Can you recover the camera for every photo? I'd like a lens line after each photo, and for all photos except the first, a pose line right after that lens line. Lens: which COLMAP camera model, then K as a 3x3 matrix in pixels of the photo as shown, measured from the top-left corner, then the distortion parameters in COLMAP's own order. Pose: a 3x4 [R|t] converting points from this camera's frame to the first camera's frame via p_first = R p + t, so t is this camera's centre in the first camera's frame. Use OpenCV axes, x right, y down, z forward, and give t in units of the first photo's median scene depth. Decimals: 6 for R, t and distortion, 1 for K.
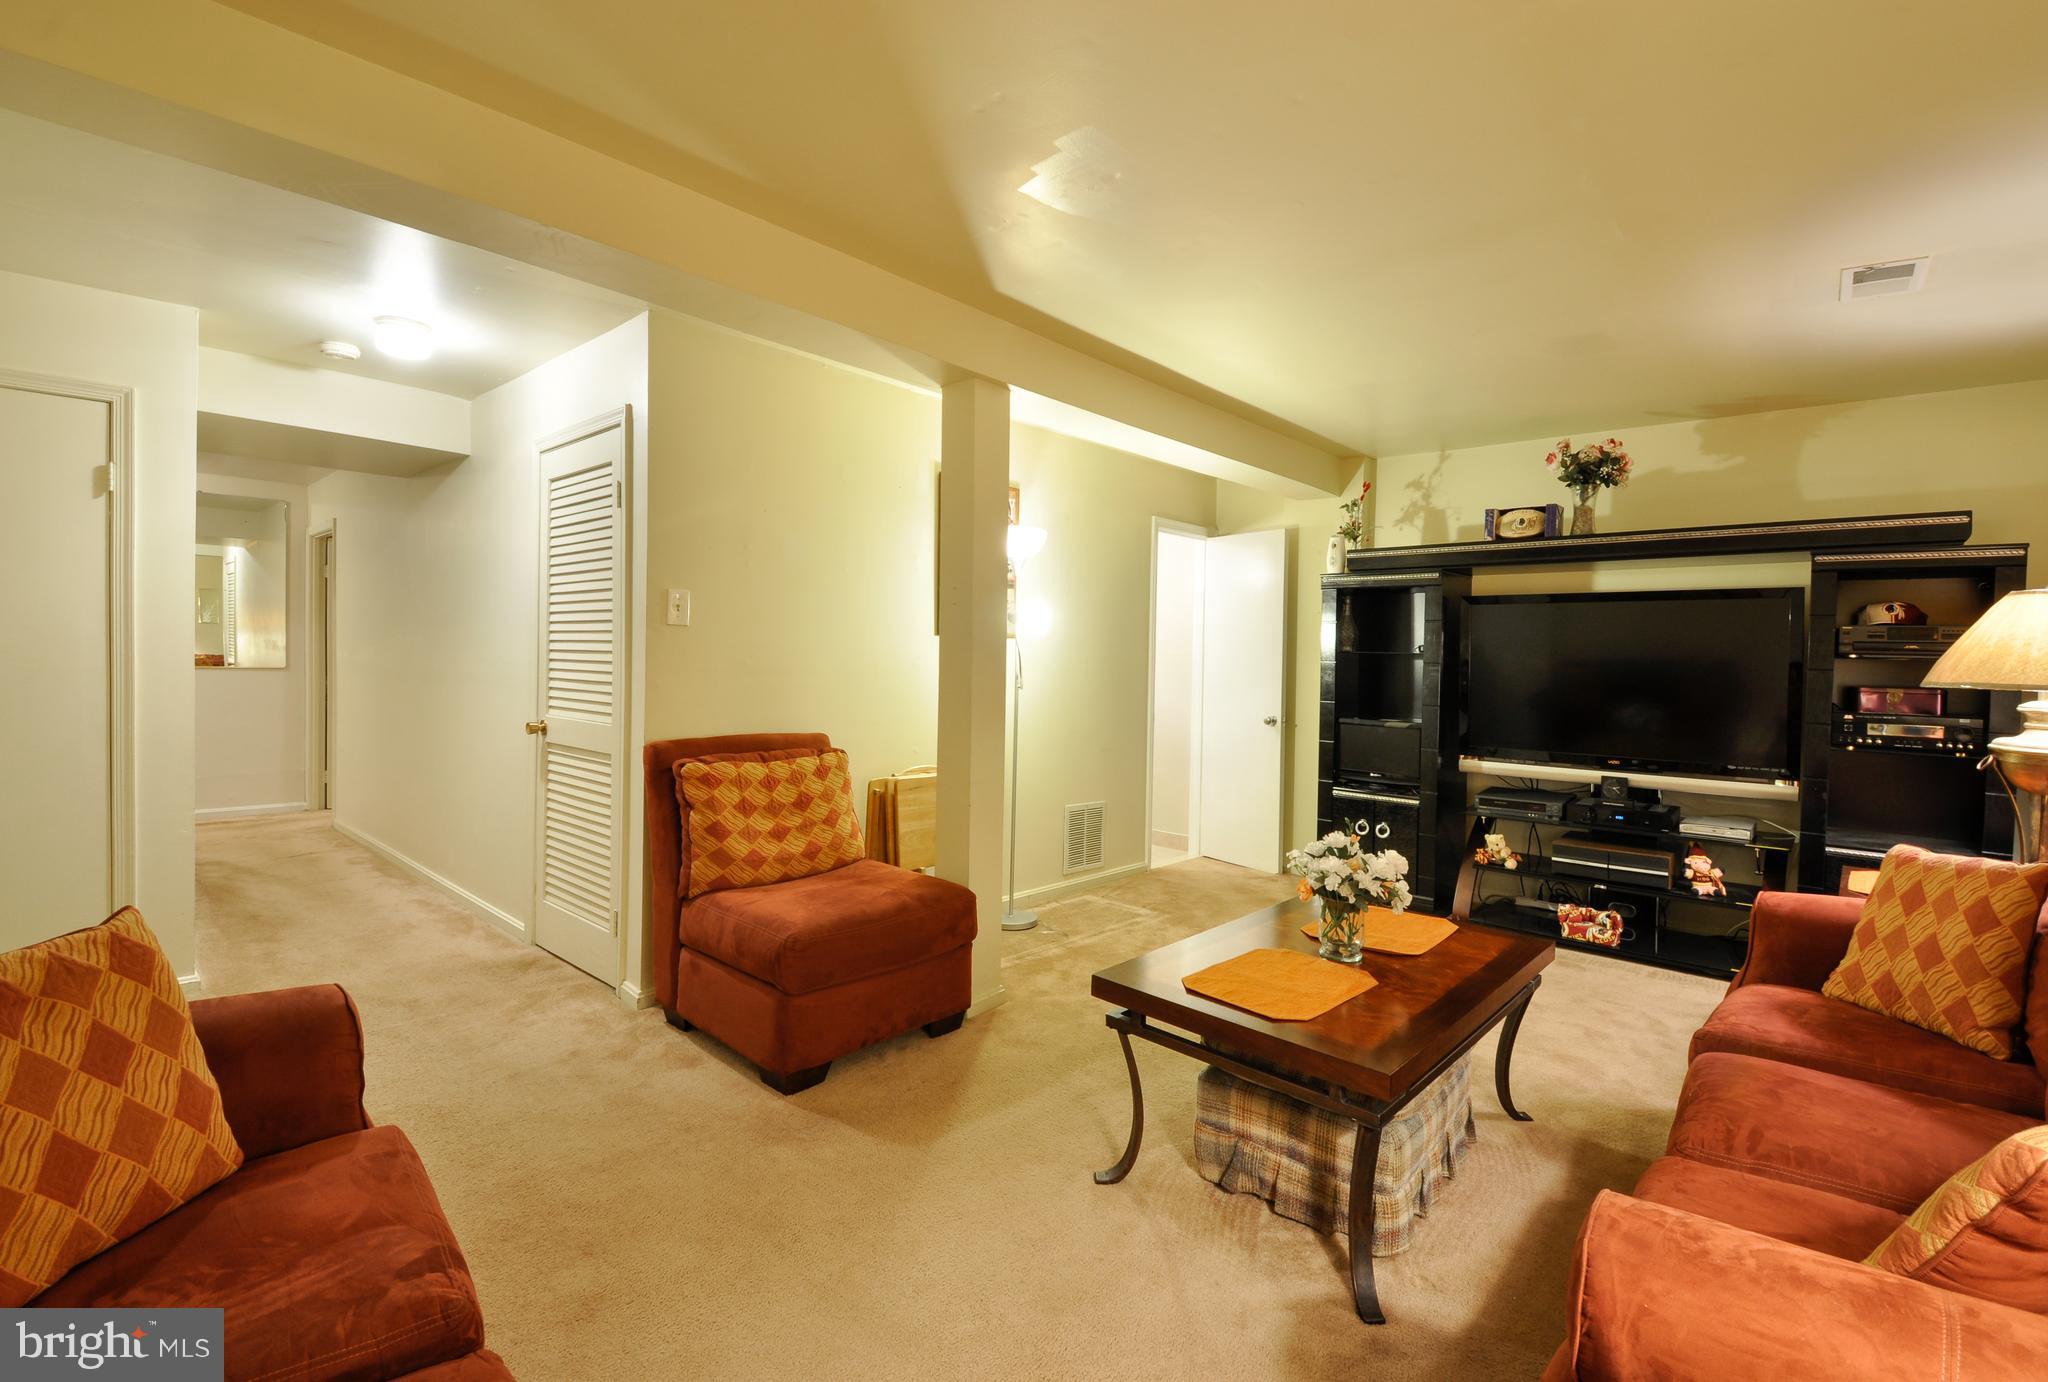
lens RADIAL K [[930.9, 0, 1022.6], [0, 930.9, 673.2], [0, 0, 1]] dist [0.004228, -0.005941]
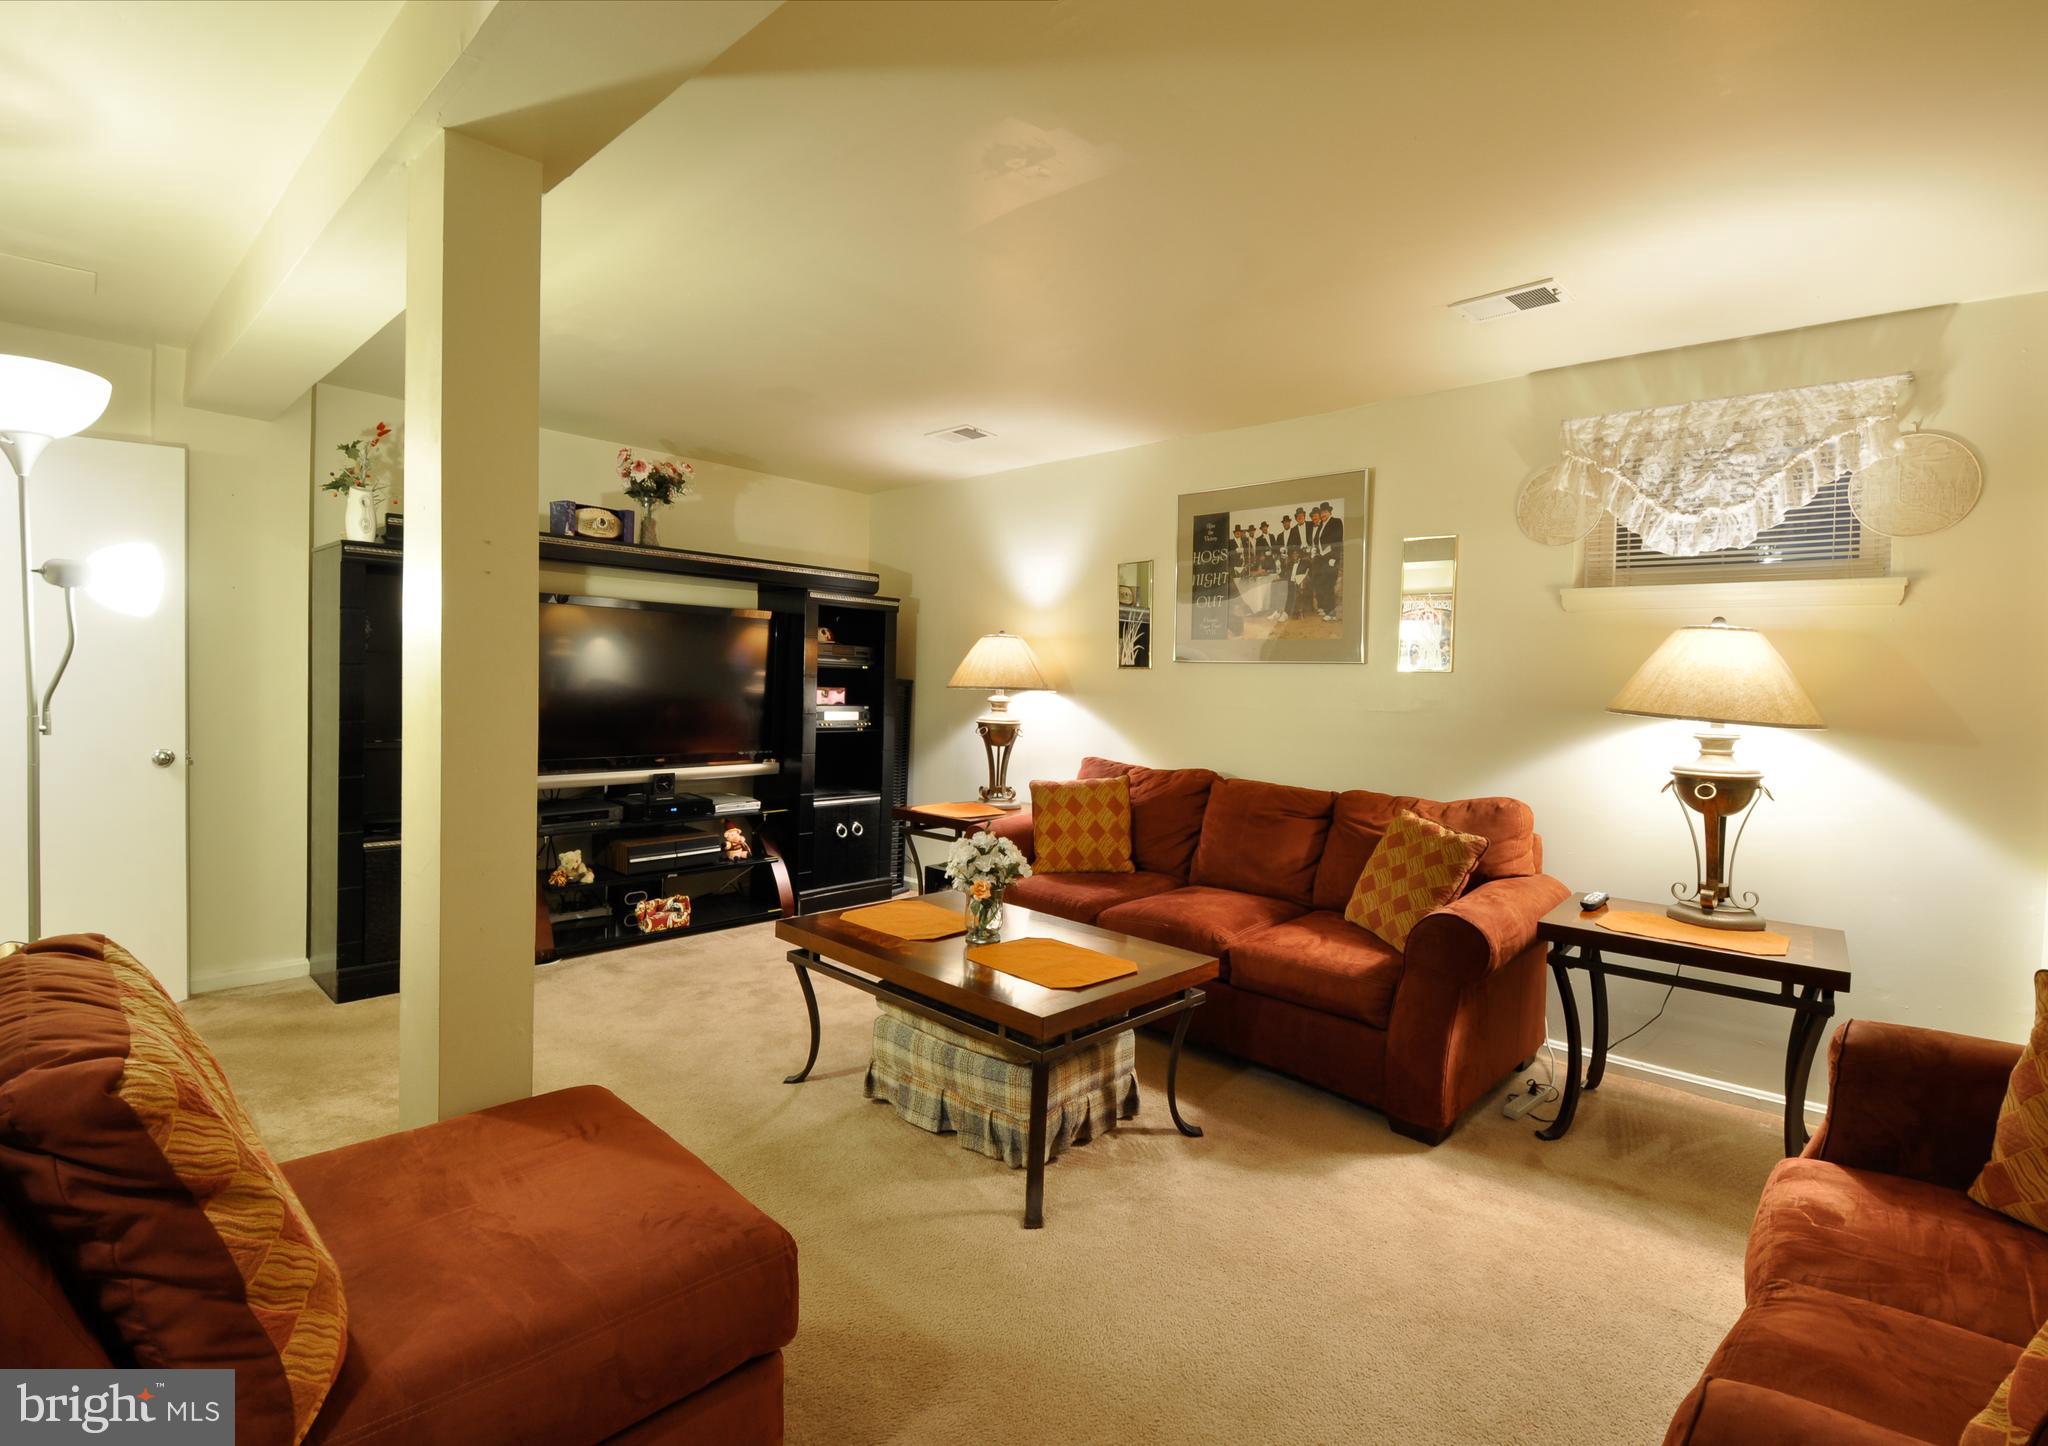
lens RADIAL K [[944.6, 0, 1116.7], [0, 944.6, 697.1], [0, 0, 1]] dist [-0.005947, -0.000421]
pose [[-0.031704, -0.037733, 0.998785, -0.484554], [-0.009092, 0.999257, 0.037462, -0.023895], [-0.999456, -0.007893, -0.032024, 0.521767]]
